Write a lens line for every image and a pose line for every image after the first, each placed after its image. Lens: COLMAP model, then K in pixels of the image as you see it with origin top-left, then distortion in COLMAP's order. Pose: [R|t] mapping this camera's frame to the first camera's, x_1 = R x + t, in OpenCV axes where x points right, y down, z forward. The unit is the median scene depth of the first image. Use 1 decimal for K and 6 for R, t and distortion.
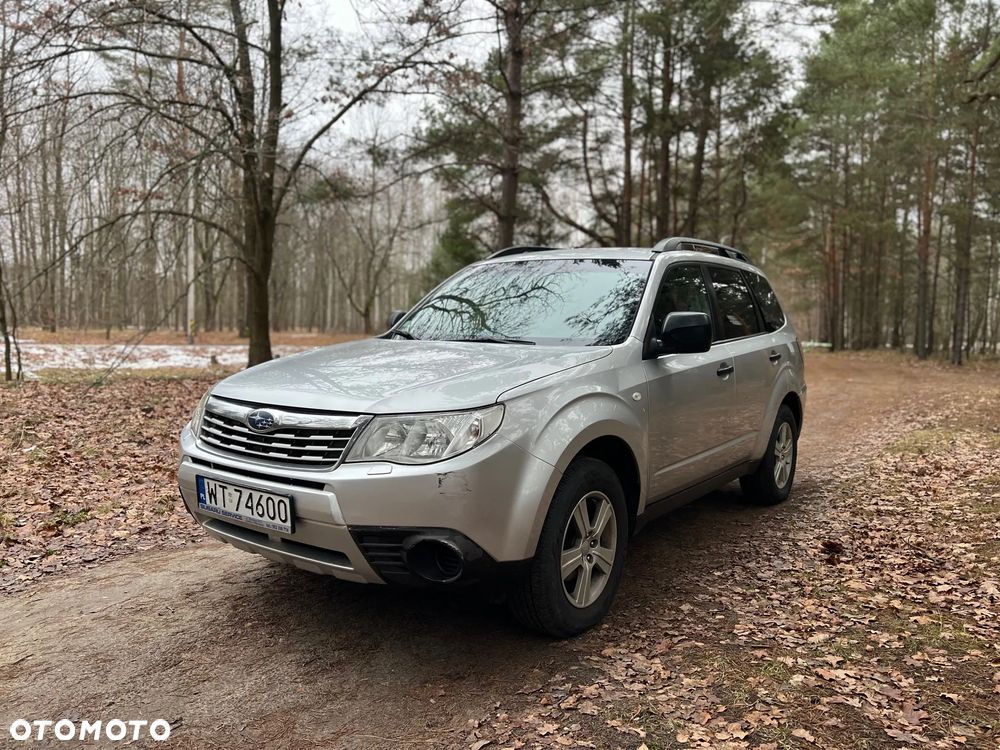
lens RADIAL K [[749.2, 0, 499.0], [0, 749.2, 372.8], [0, 0, 1]] dist [0.053839, -0.057637]
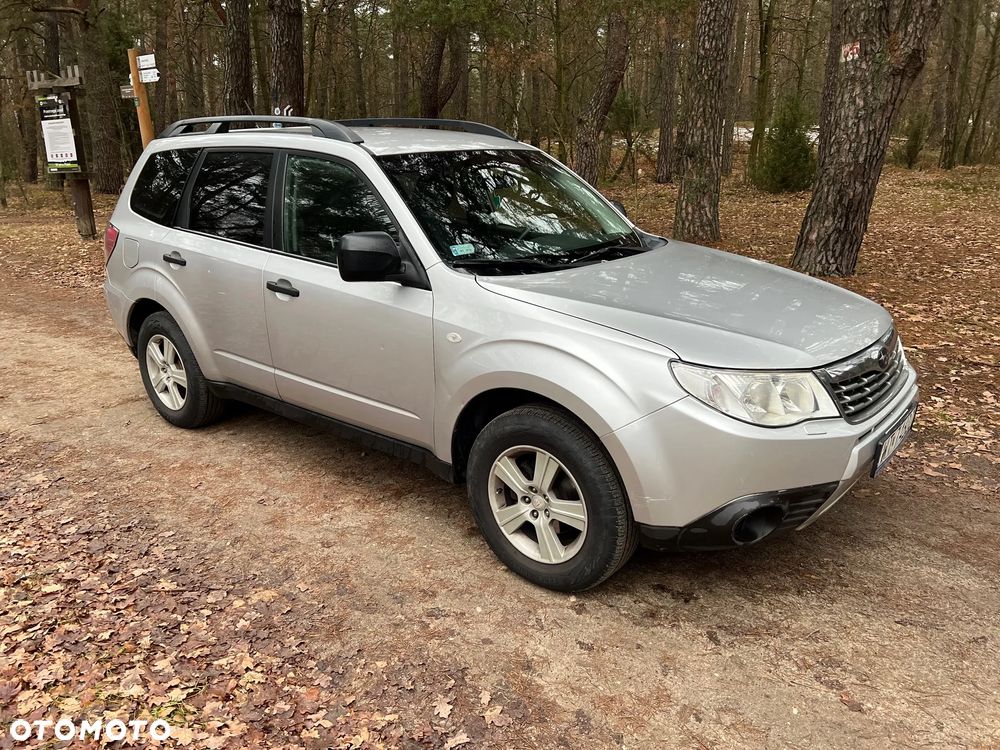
lens RADIAL K [[749.2, 0, 490.9], [0, 749.2, 381.5], [0, 0, 1]] dist [0.053839, -0.057637]
pose [[0.074551, -0.321269, 0.944049, -1.043000], [0.083761, 0.945355, 0.315099, -0.211844], [-0.993693, 0.055583, 0.097387, 1.133494]]
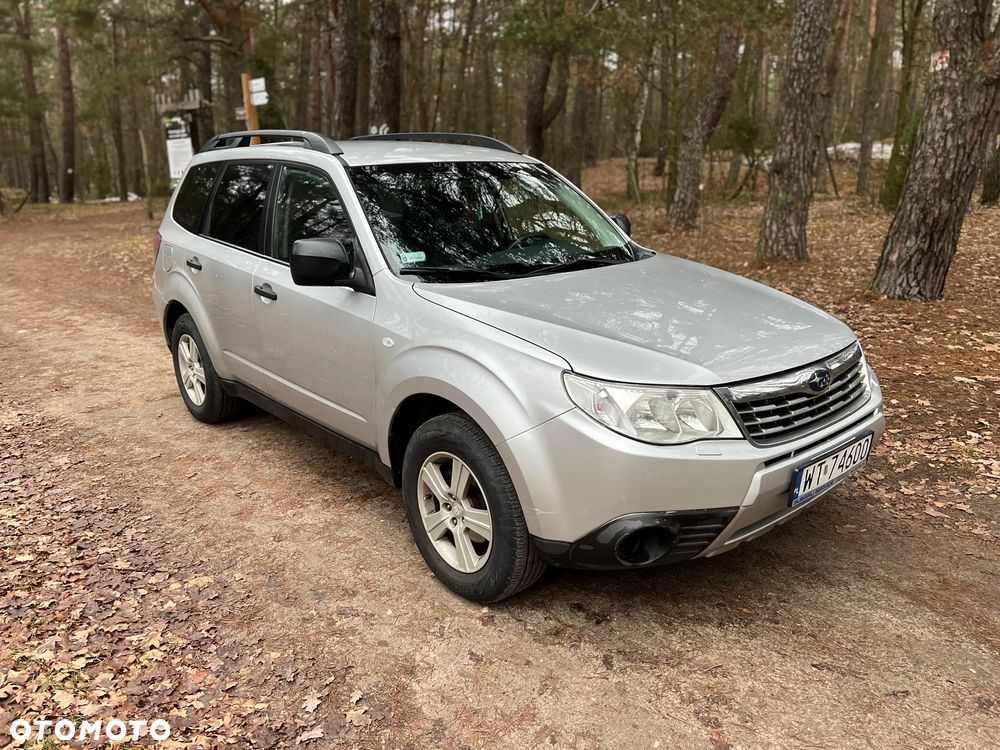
lens RADIAL K [[749.2, 0, 501.8], [0, 749.2, 382.4], [0, 0, 1]] dist [0.053839, -0.057637]
pose [[0.233085, -0.293191, 0.927206, -1.014365], [0.085709, 0.955951, 0.280734, -0.183032], [-0.968672, 0.014035, 0.247947, 0.918368]]
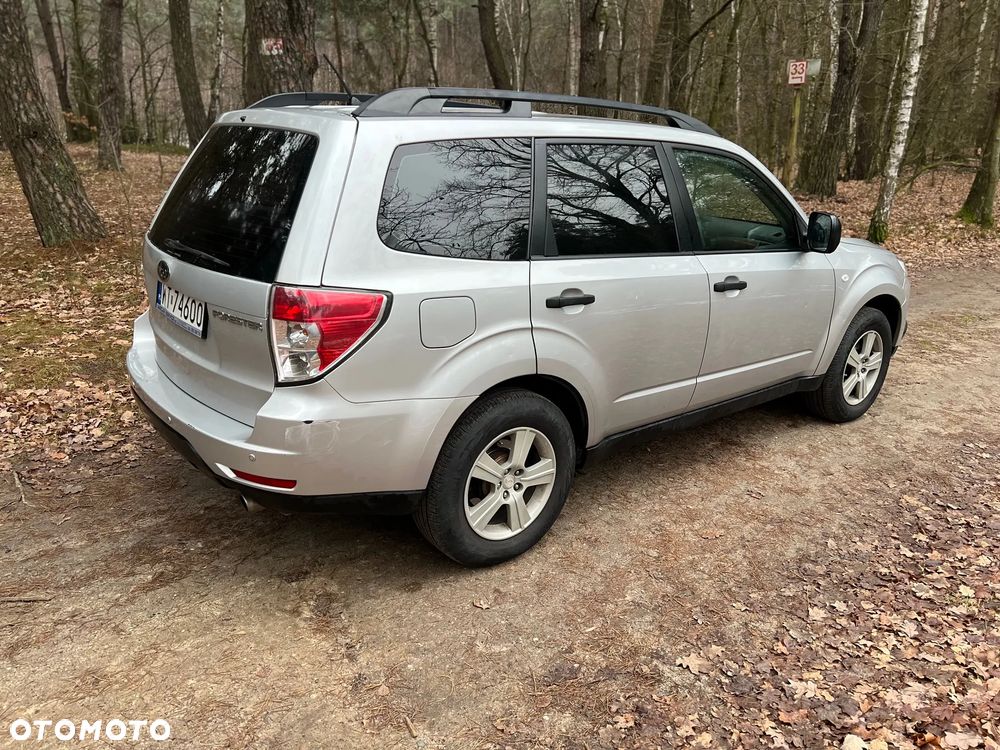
lens RADIAL K [[749.2, 0, 503.7], [0, 749.2, 377.6], [0, 0, 1]] dist [0.053839, -0.057637]
pose [[-0.962907, -0.127285, 0.237928, -0.031989], [-0.028591, 0.924916, 0.379096, -0.291486], [-0.268316, 0.358231, -0.894246, 2.519667]]
